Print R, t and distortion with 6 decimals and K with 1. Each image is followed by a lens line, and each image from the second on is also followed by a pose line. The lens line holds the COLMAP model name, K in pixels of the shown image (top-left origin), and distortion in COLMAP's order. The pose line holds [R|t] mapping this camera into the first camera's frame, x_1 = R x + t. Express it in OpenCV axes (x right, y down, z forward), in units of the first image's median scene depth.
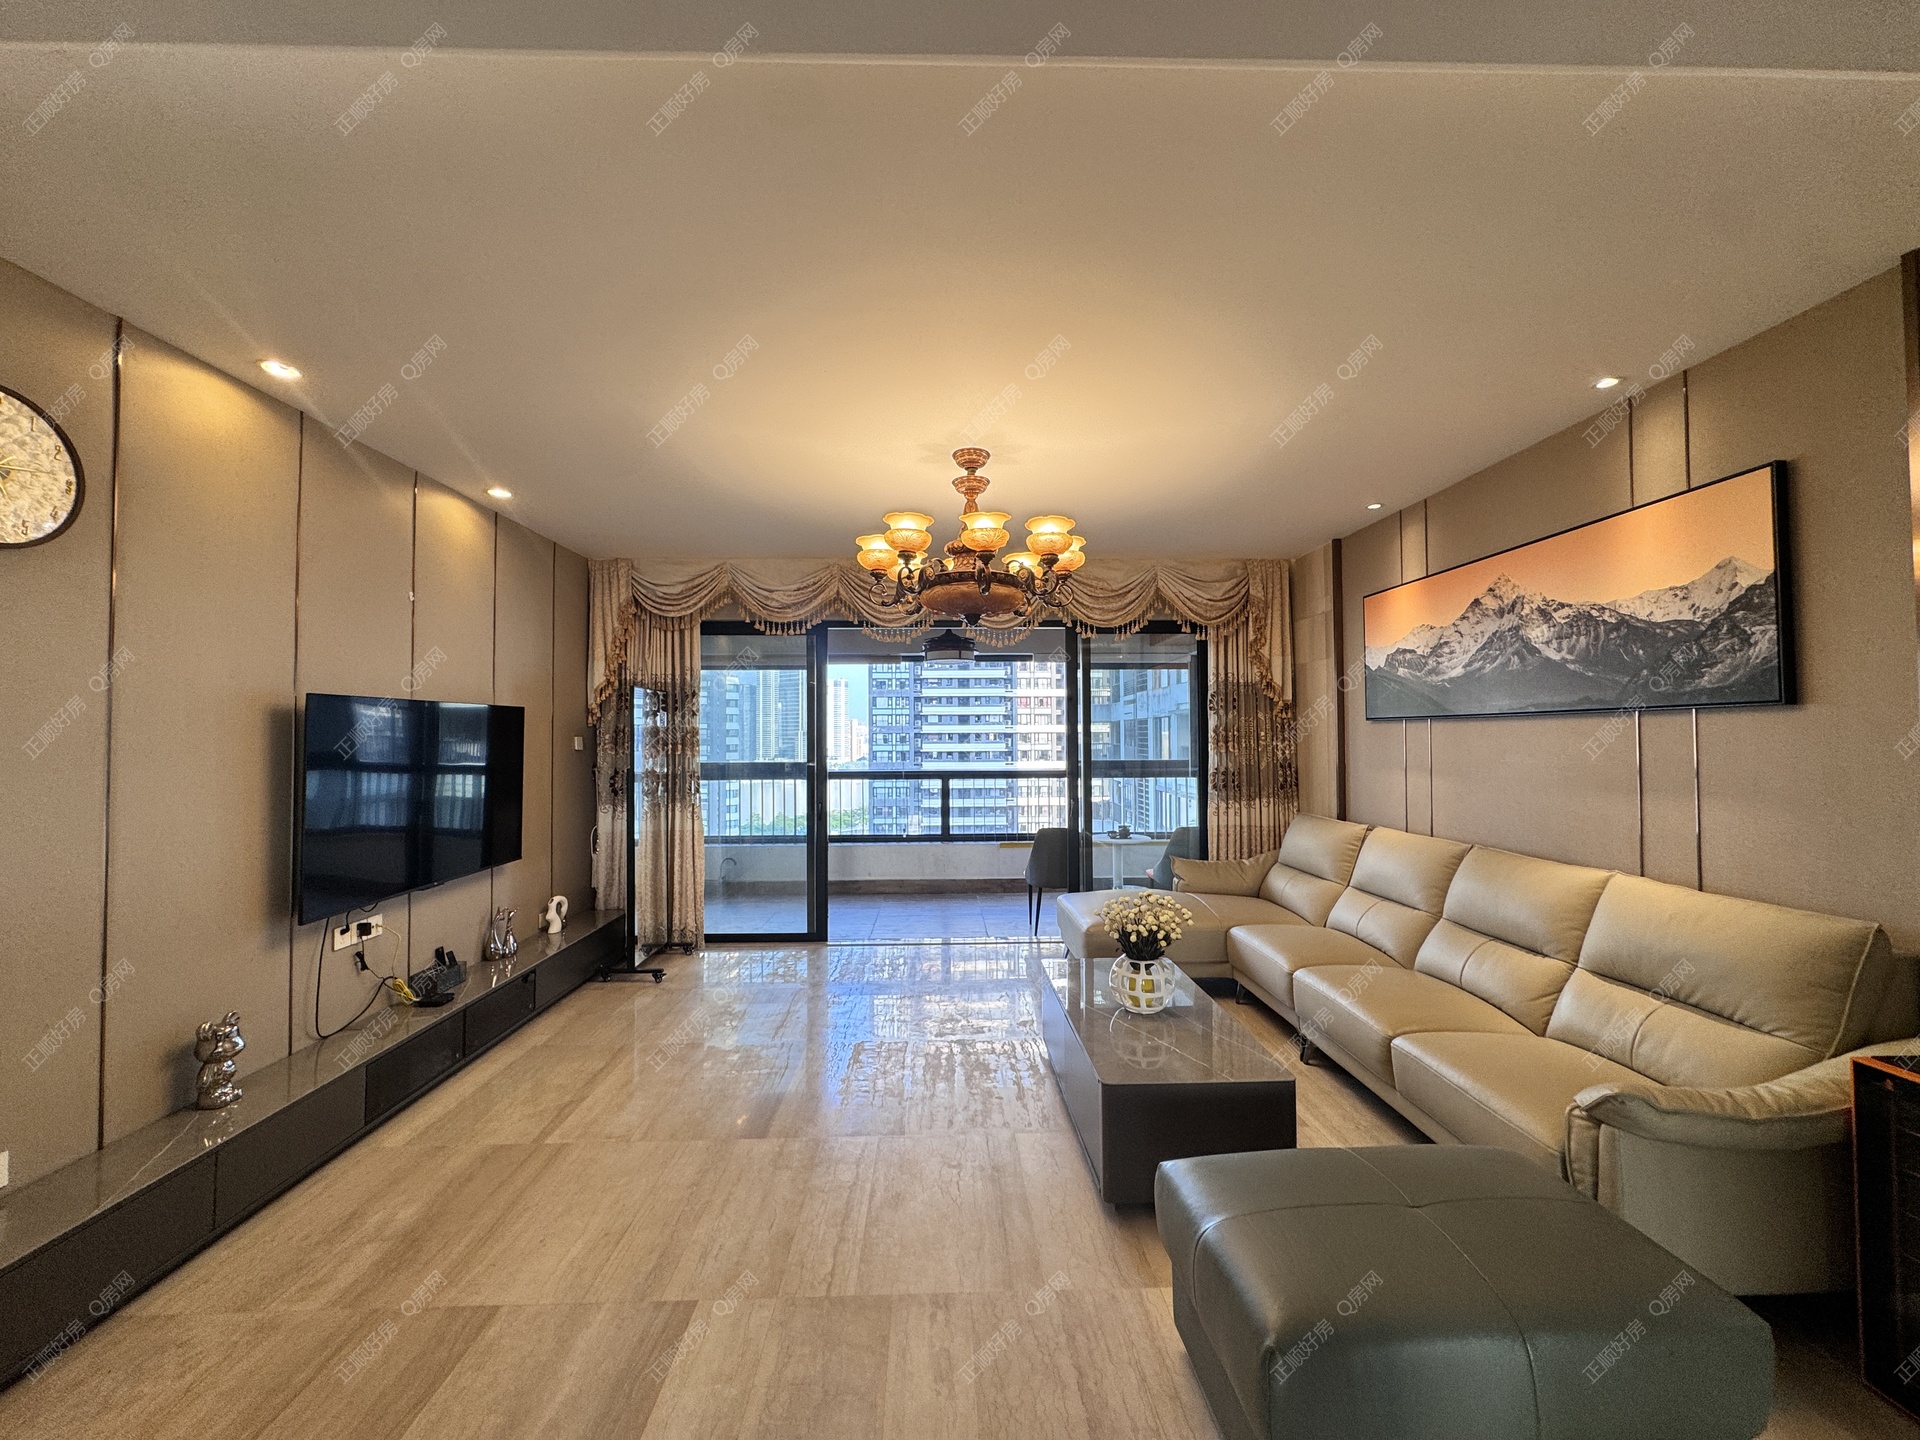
lens RADIAL K [[766.3, 0, 958.4], [0, 766.3, 720.2], [0, 0, 1]] dist [-0.003690, 0.000023]
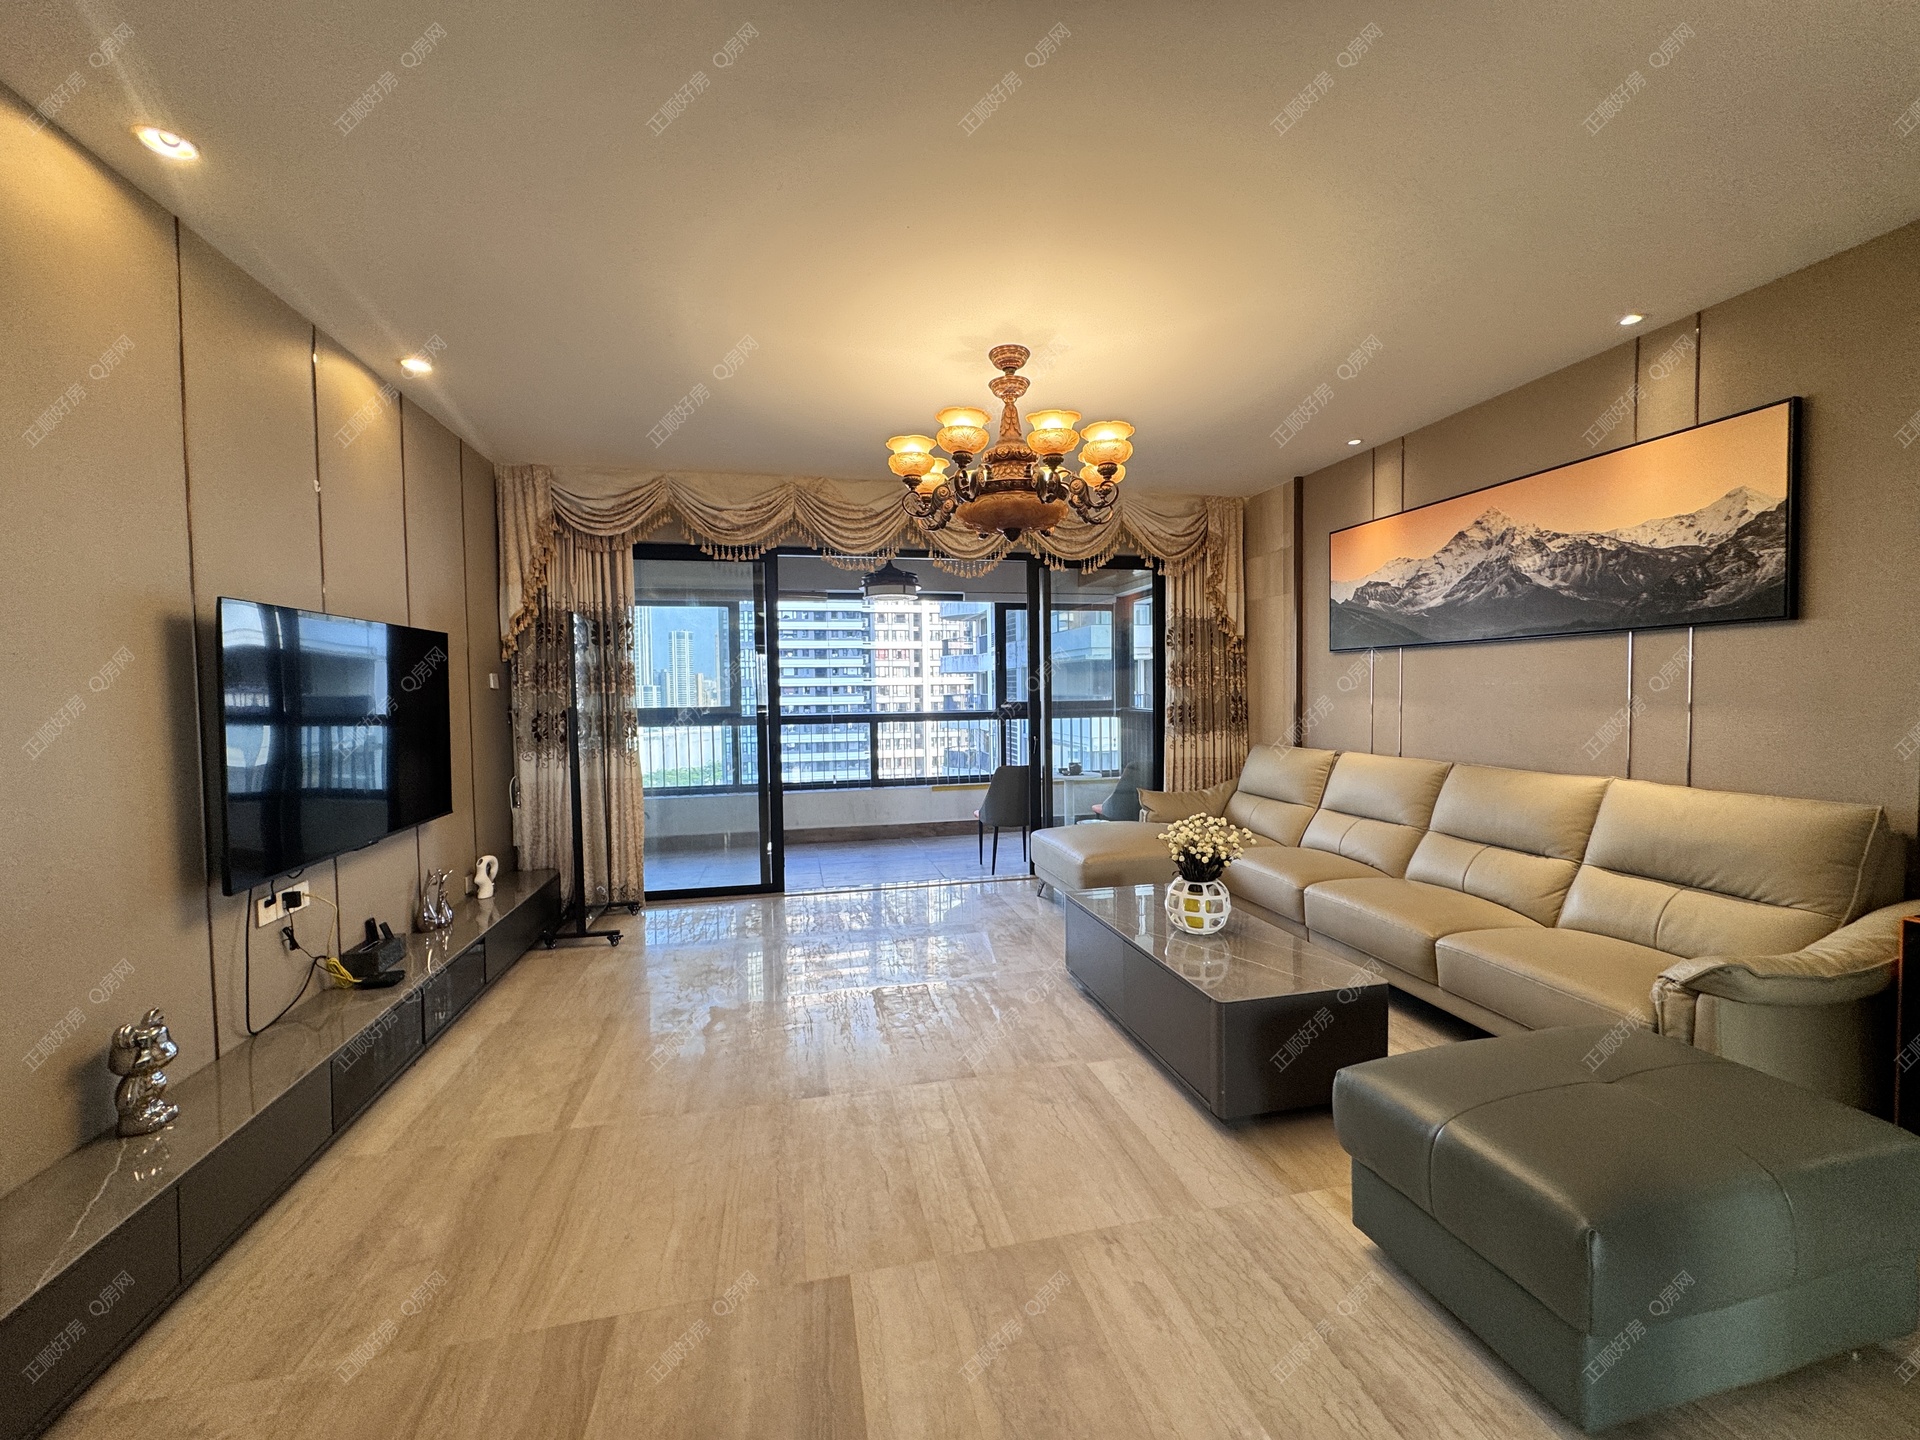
lens RADIAL K [[766.3, 0, 959.6], [0, 766.3, 720.6], [0, 0, 1]] dist [-0.003690, 0.000023]
pose [[0.981894, -0.015985, 0.188756, -0.221750], [0.004363, 0.998077, 0.061826, 0.035890], [-0.189381, -0.059883, 0.980076, 0.083898]]
